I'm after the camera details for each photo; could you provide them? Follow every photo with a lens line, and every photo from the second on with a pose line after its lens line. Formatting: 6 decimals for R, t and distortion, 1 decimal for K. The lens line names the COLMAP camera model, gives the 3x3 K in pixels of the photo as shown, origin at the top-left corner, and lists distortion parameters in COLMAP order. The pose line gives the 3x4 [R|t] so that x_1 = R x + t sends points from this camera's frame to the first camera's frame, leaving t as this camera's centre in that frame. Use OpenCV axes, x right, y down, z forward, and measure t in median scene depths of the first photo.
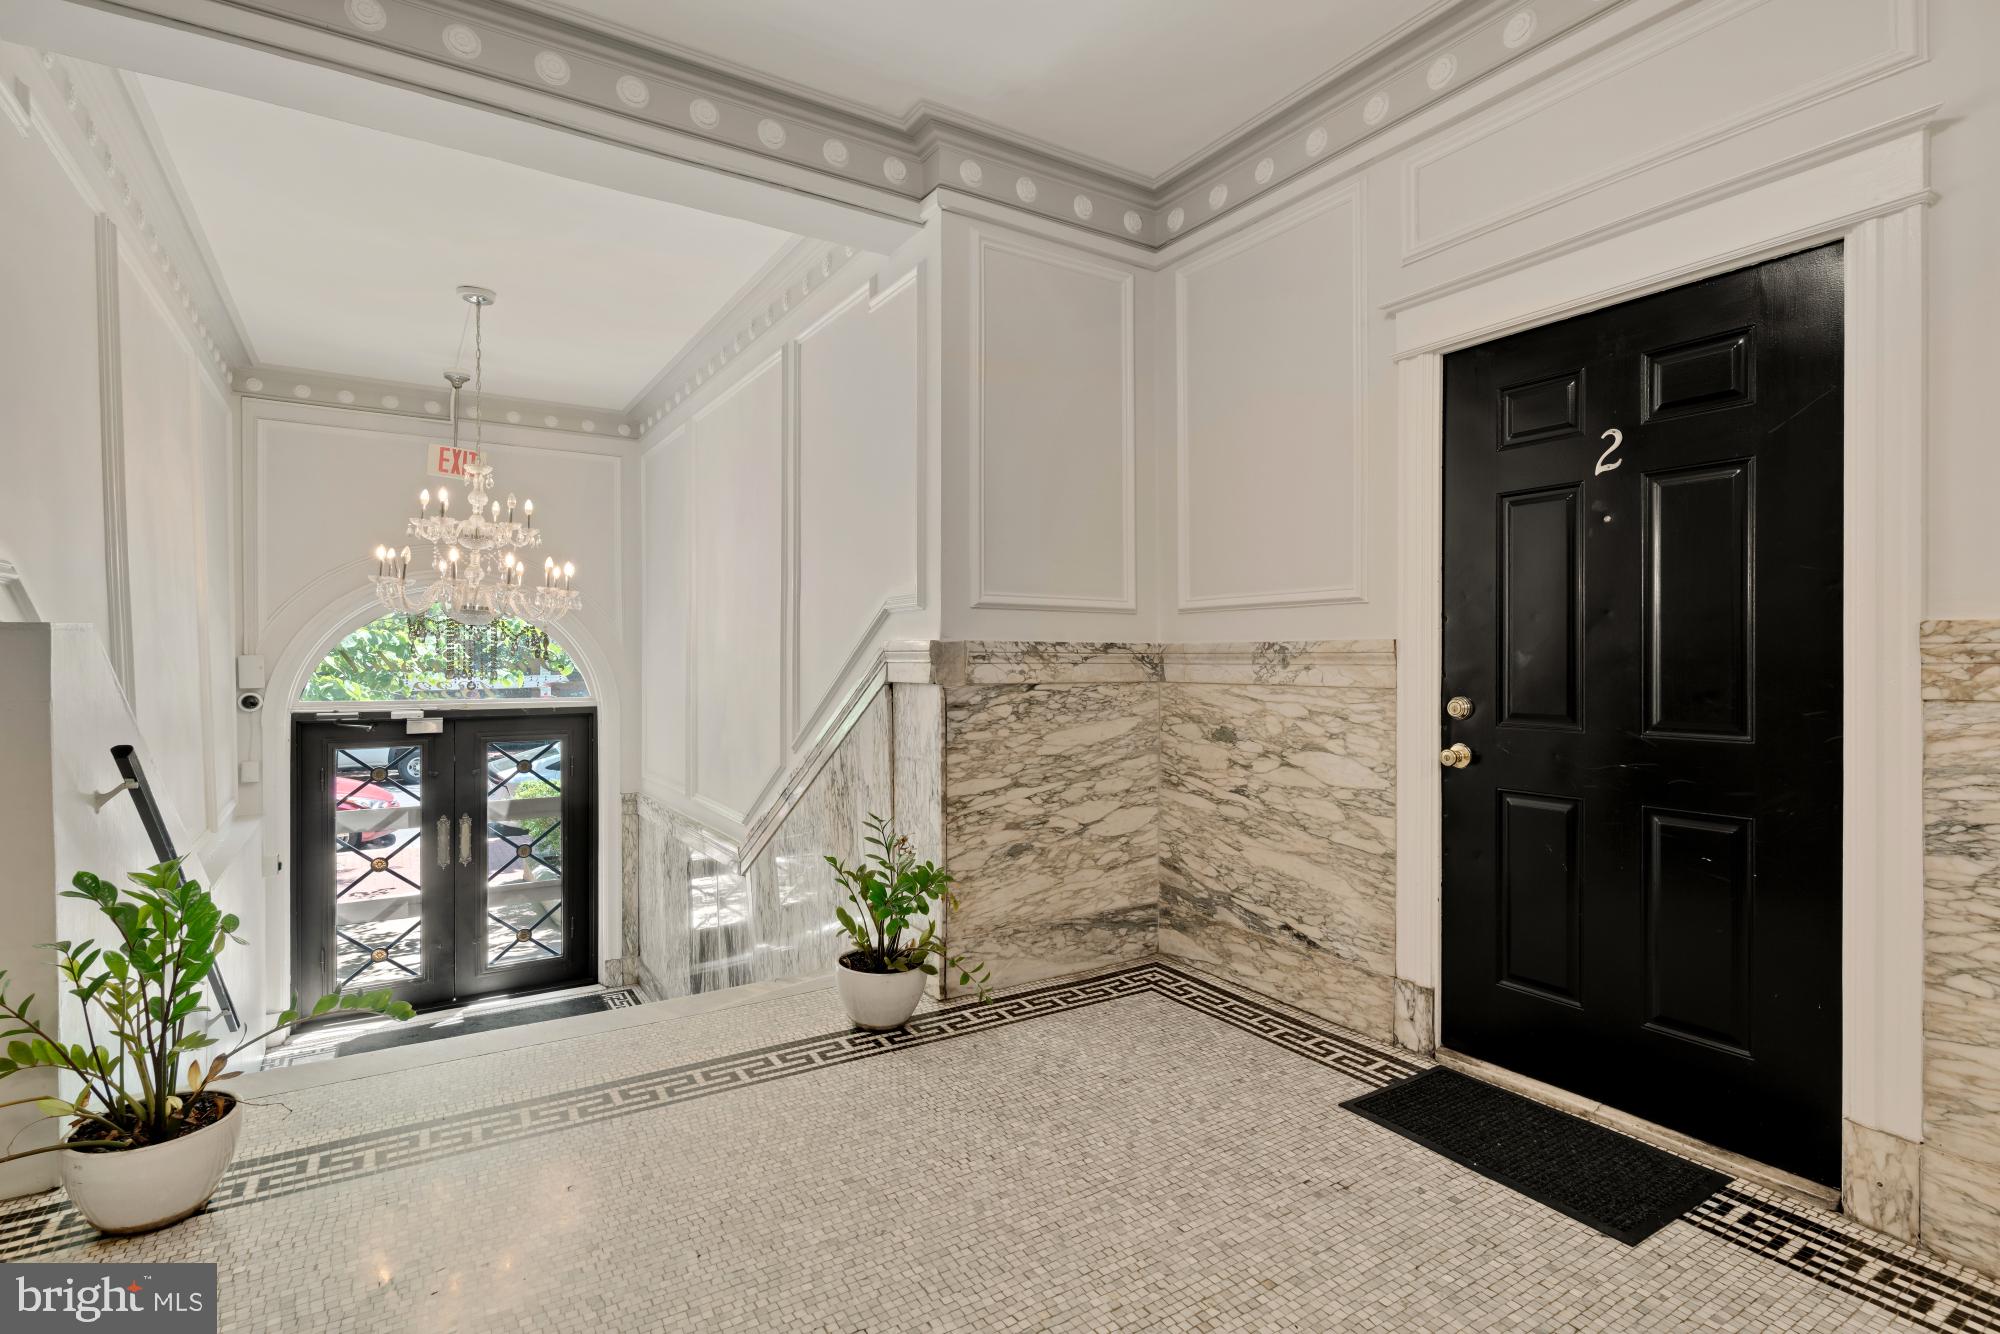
lens RADIAL K [[937.9, 0, 1004.8], [0, 937.9, 656.8], [0, 0, 1]] dist [-0.001037, -0.000742]
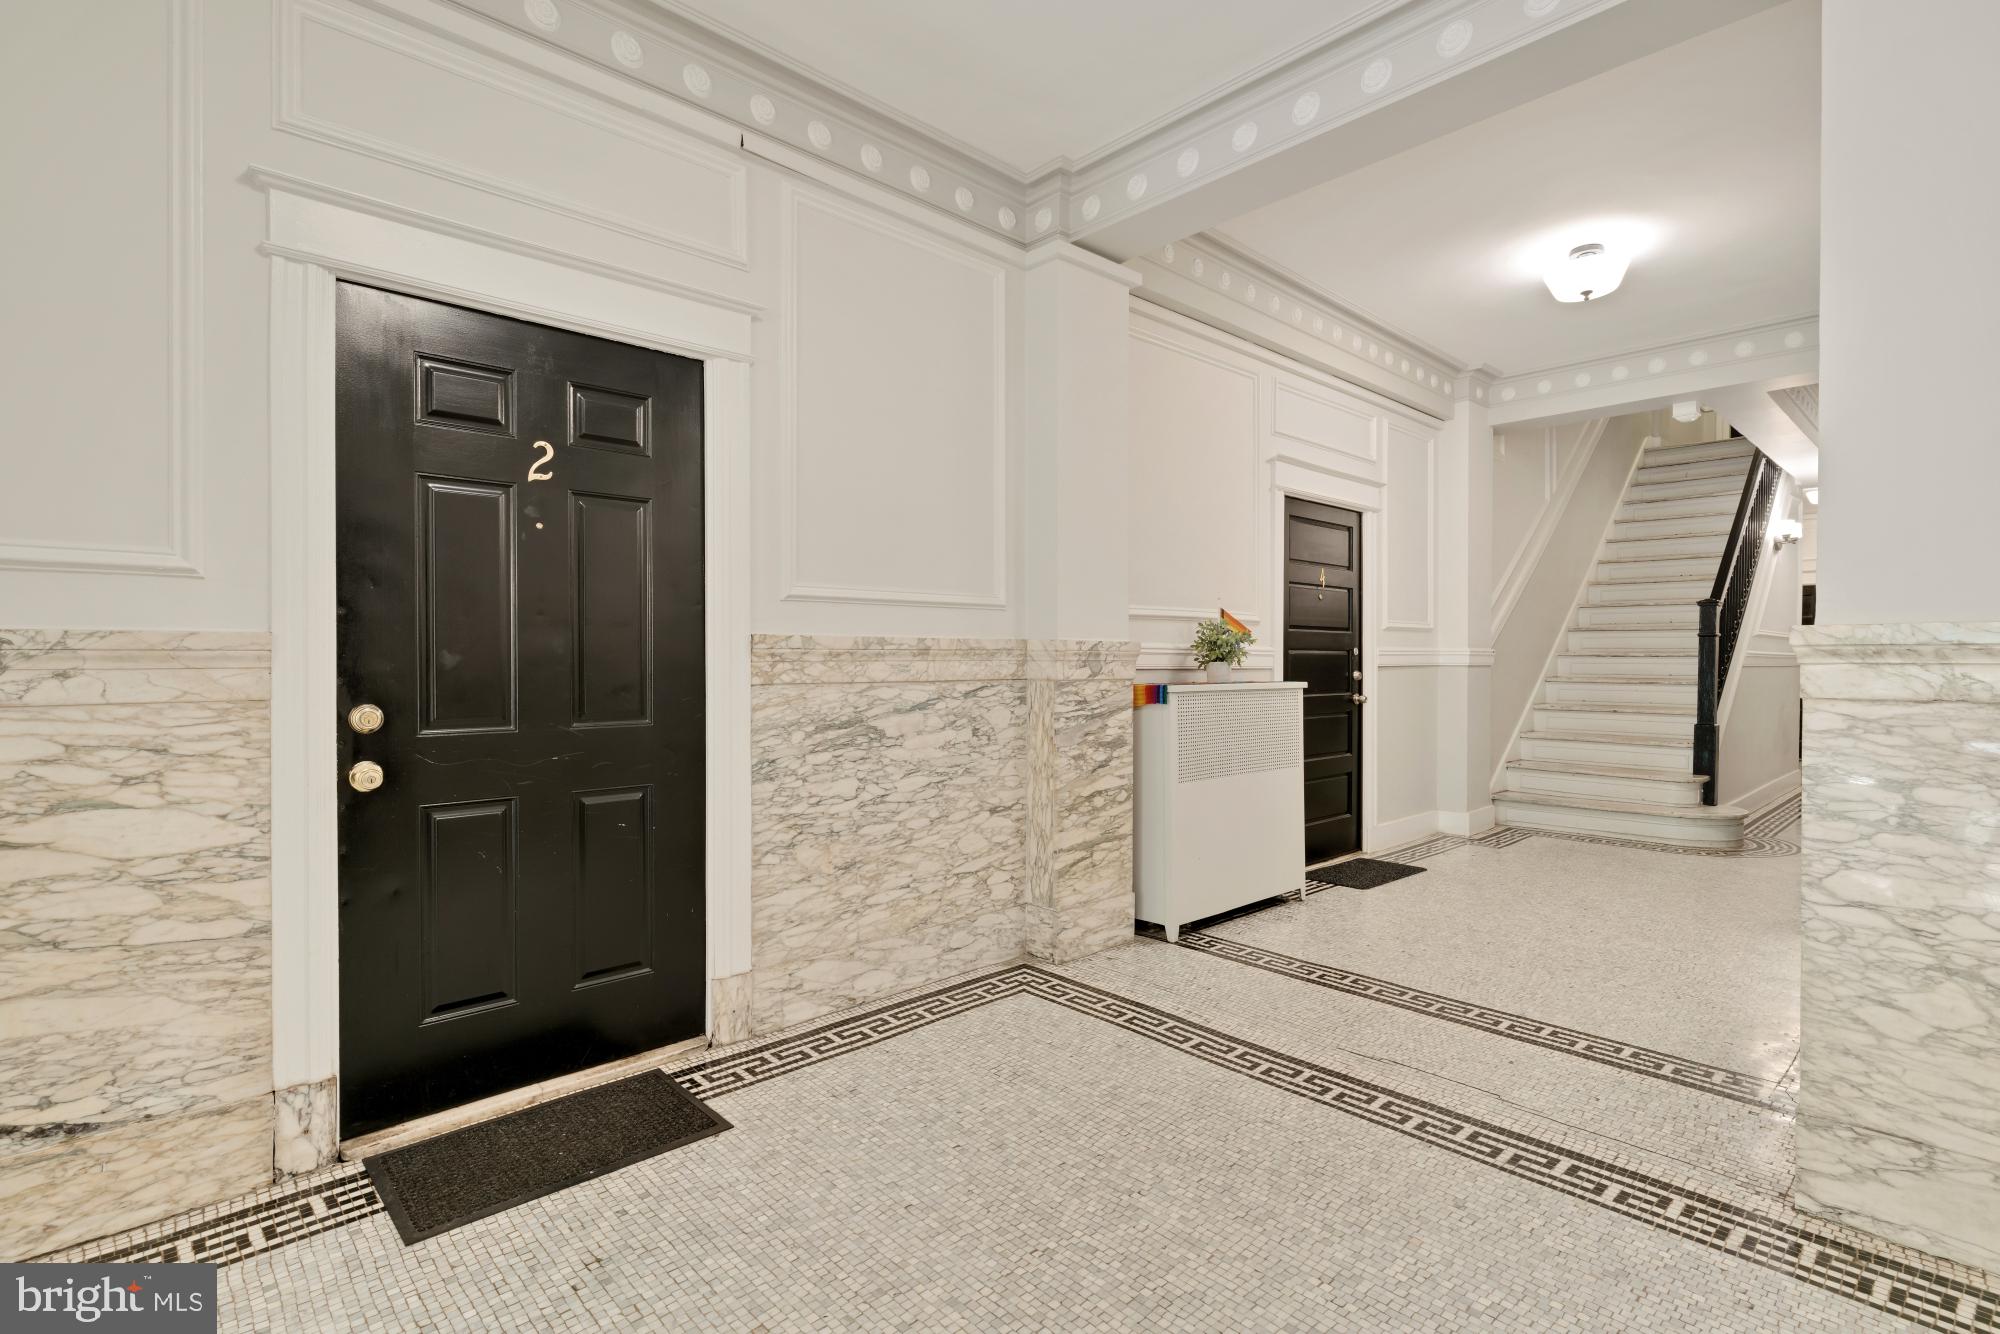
lens RADIAL K [[947.9, 0, 1000.0], [0, 947.9, 667.0], [0, 0, 1]] dist [0.001998, -0.000361]
pose [[-0.177003, -0.008404, 0.984174, -0.459946], [0.000145, 0.999963, 0.008565, 0.002175], [-0.984210, 0.001659, -0.176995, 0.630308]]
